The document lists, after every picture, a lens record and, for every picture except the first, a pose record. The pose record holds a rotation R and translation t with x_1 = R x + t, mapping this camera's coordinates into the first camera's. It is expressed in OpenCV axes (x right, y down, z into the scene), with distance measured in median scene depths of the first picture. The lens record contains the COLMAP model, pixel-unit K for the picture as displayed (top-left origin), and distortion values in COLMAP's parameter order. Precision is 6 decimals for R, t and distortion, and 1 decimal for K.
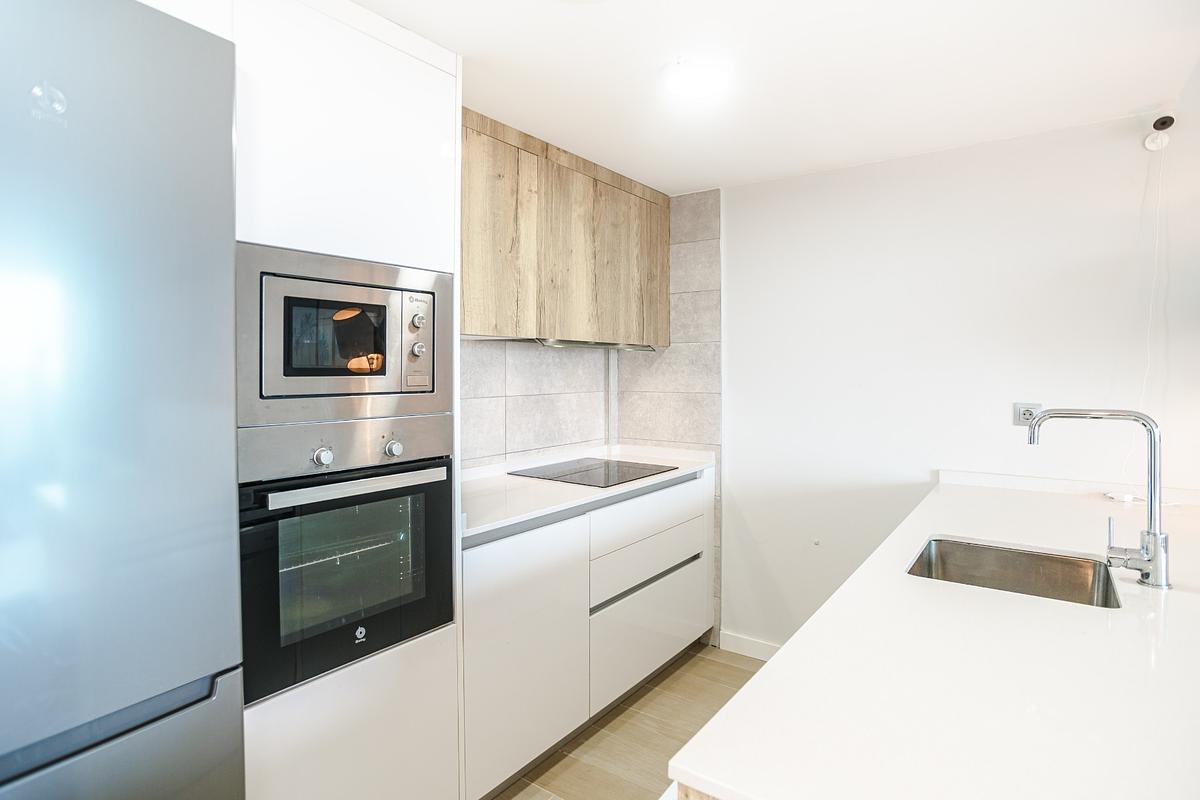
lens RADIAL K [[617.1, 0, 599.0], [0, 617.1, 371.8], [0, 0, 1]] dist [-0.058632, 0.000089]
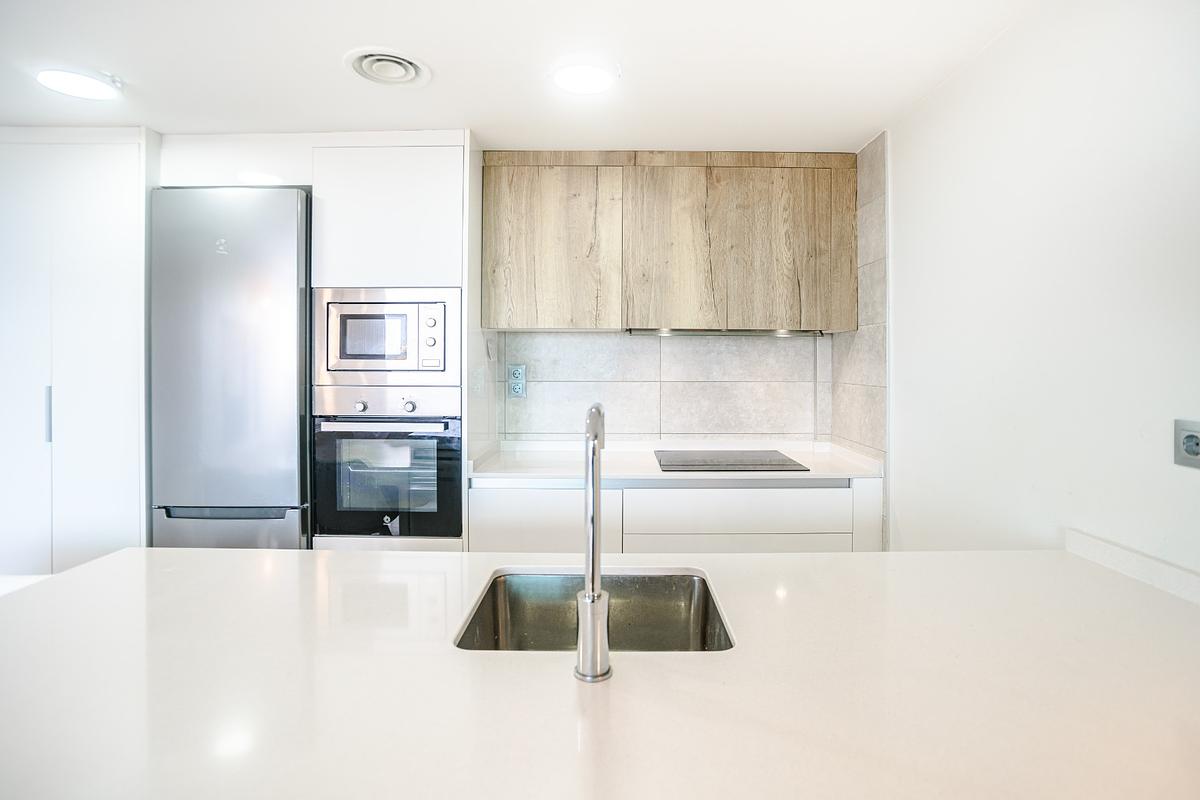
lens RADIAL K [[609.4, 0, 601.1], [0, 609.4, 357.0], [0, 0, 1]] dist [-0.062925, 0.000136]
pose [[0.604097, -0.002244, -0.796907, 0.672813], [-0.006459, 0.999949, -0.007712, 0.005117], [0.796884, 0.009806, 0.604052, 0.266412]]
